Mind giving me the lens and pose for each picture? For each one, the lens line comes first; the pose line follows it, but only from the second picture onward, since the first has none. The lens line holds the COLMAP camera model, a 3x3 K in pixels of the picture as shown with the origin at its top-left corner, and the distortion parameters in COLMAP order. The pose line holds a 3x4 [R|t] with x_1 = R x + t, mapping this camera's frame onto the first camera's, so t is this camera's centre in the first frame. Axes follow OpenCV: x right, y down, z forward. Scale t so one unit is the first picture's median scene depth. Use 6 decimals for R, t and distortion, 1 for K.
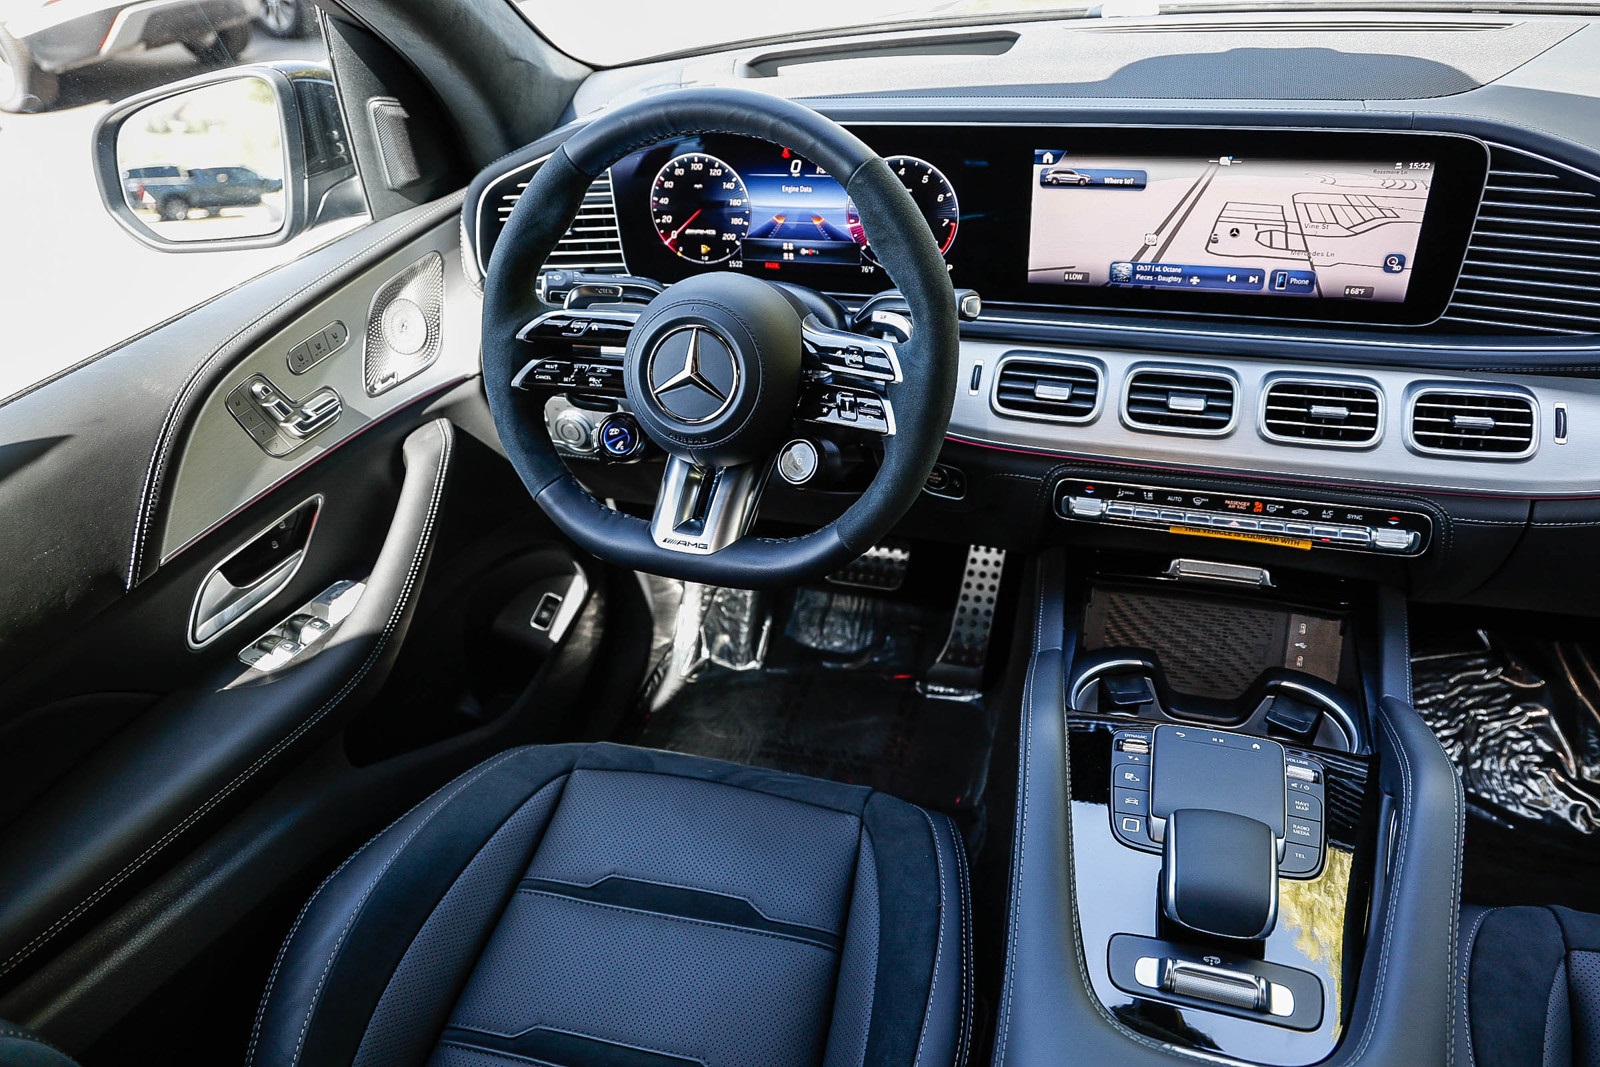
lens RADIAL K [[1103.2, 0, 800.0], [0, 1103.2, 533.5], [0, 0, 1]] dist [-0.052625, 0.047485]
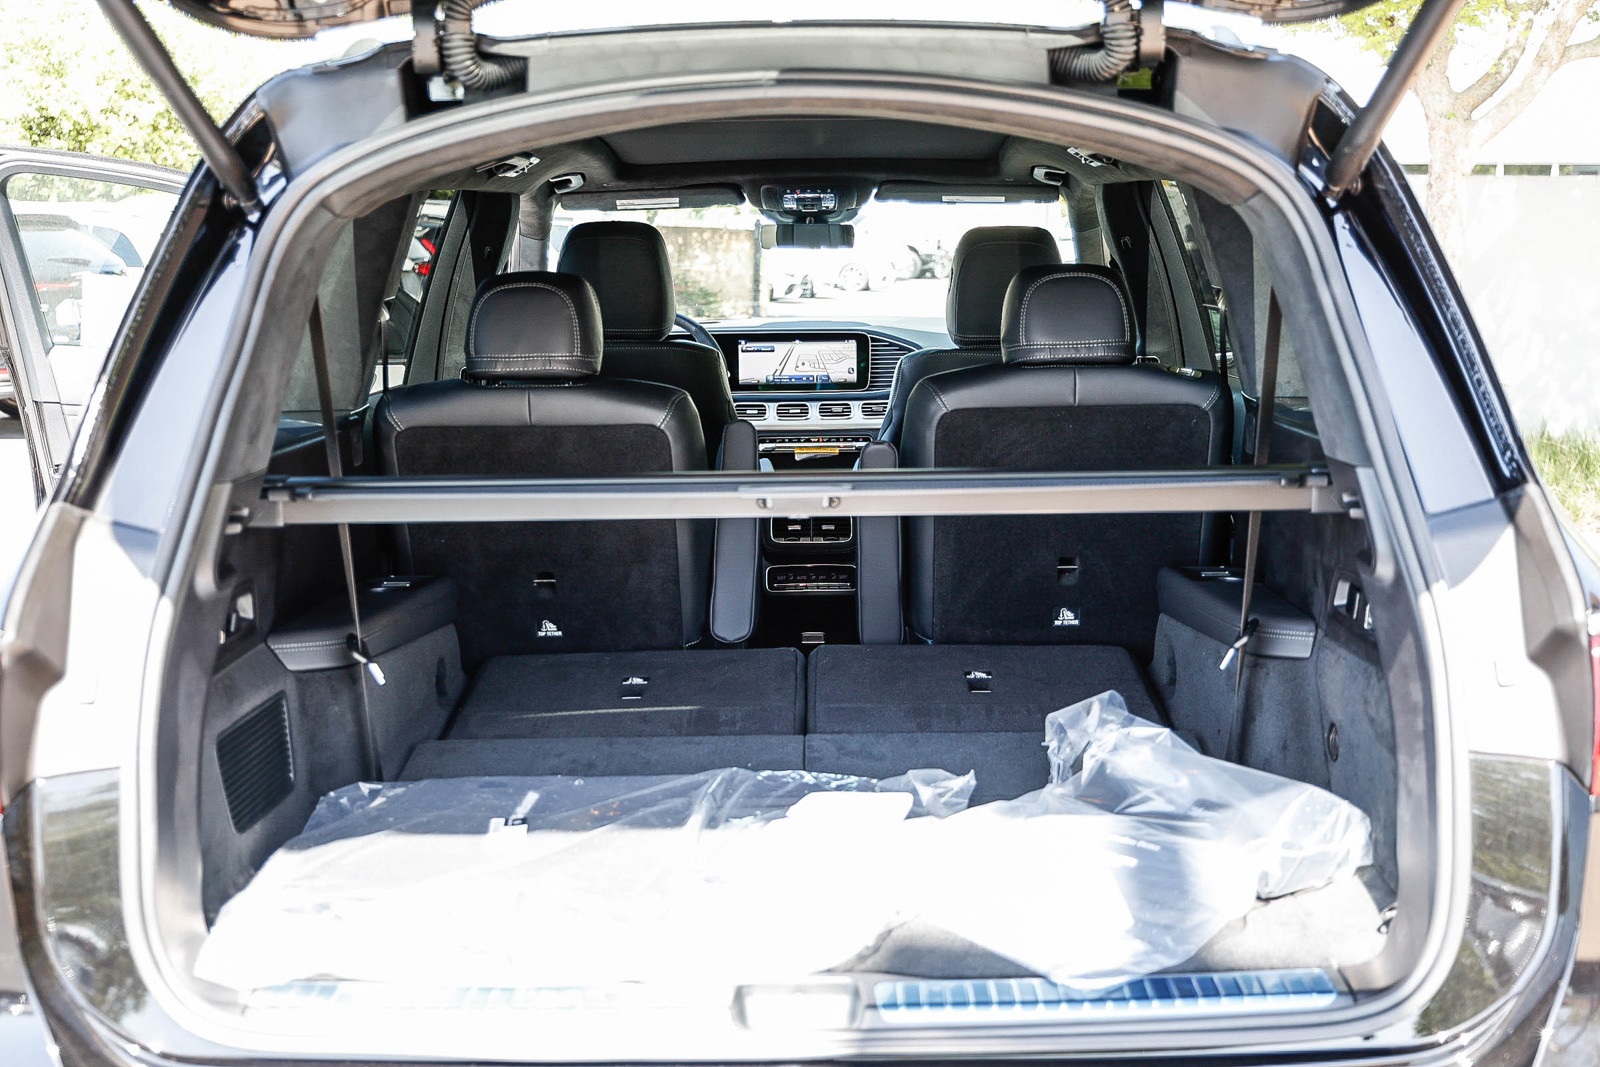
lens RADIAL K [[2188.1, 0, 800.0], [0, 2188.1, 533.5], [0, 0, 1]] dist [-0.000768, -0.000326]
pose [[0.954149, 0.020083, 0.298659, -1.456318], [0.118735, 0.890501, -0.439214, 2.873332], [-0.274777, 0.454537, 0.847286, -4.040336]]
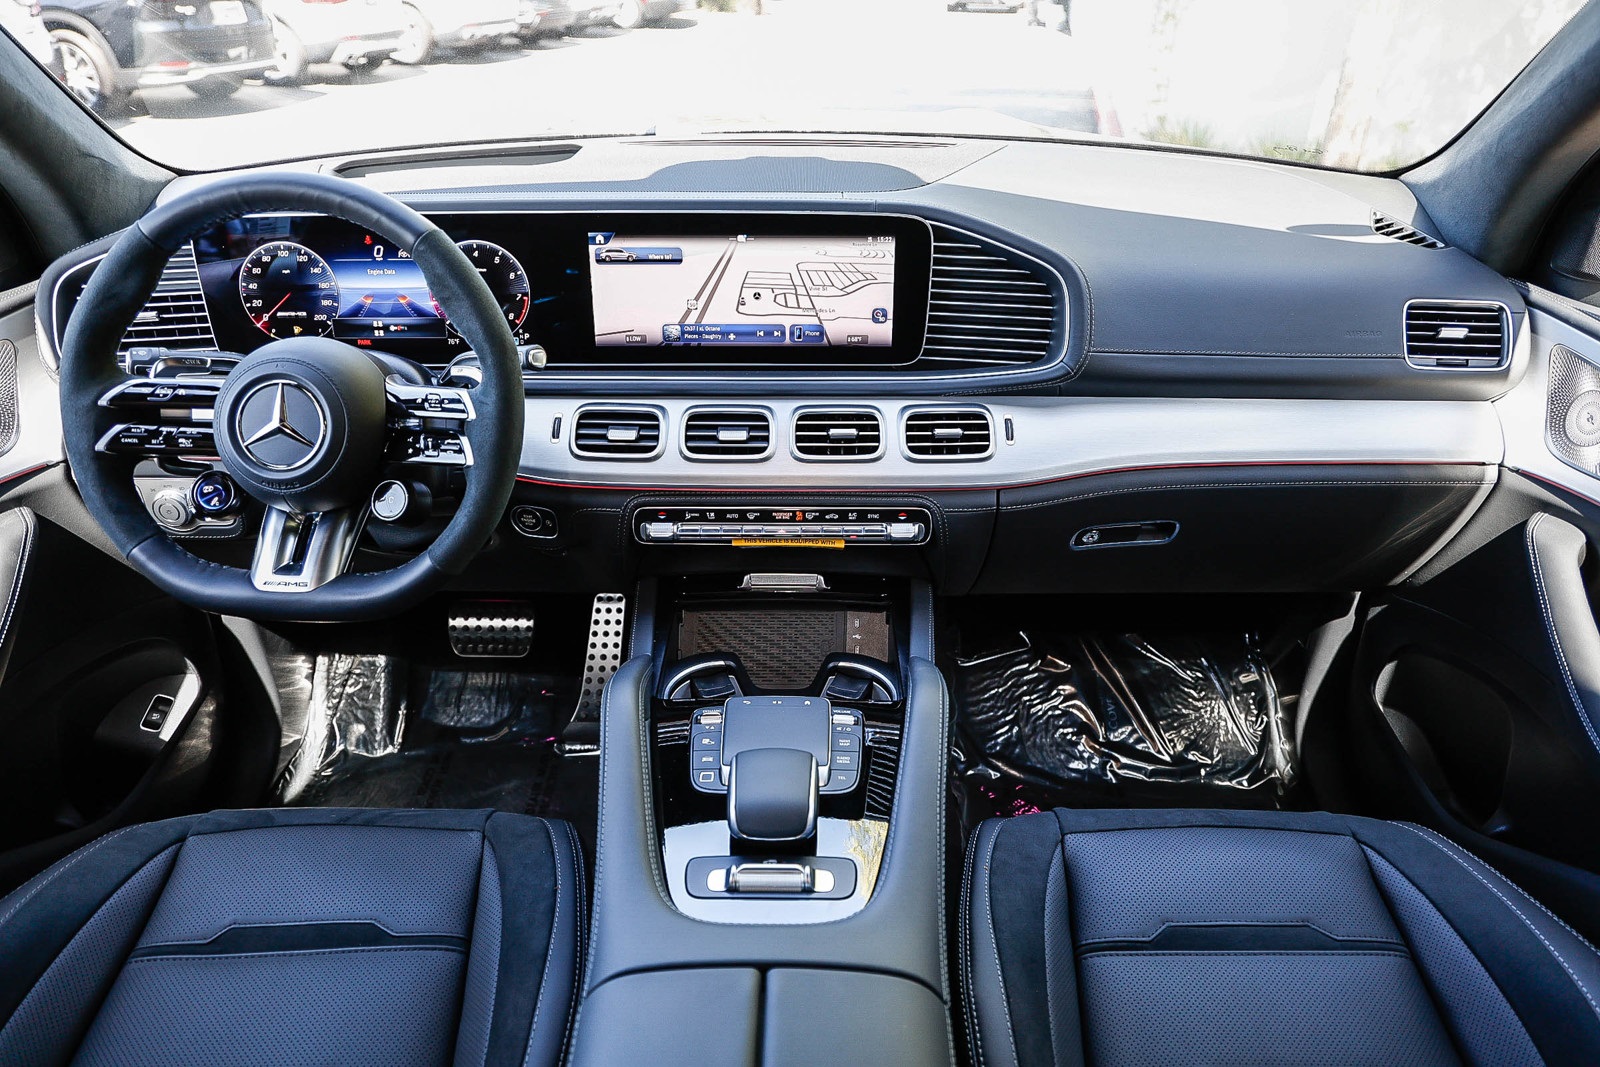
lens RADIAL K [[1103.2, 0, 800.0], [0, 1103.2, 533.5], [0, 0, 1]] dist [-0.052625, 0.047485]
pose [[0.951781, -0.076365, 0.297123, 0.056277], [0.110298, 0.988941, -0.099149, 0.113077], [-0.286265, 0.127140, 0.949678, -0.147583]]
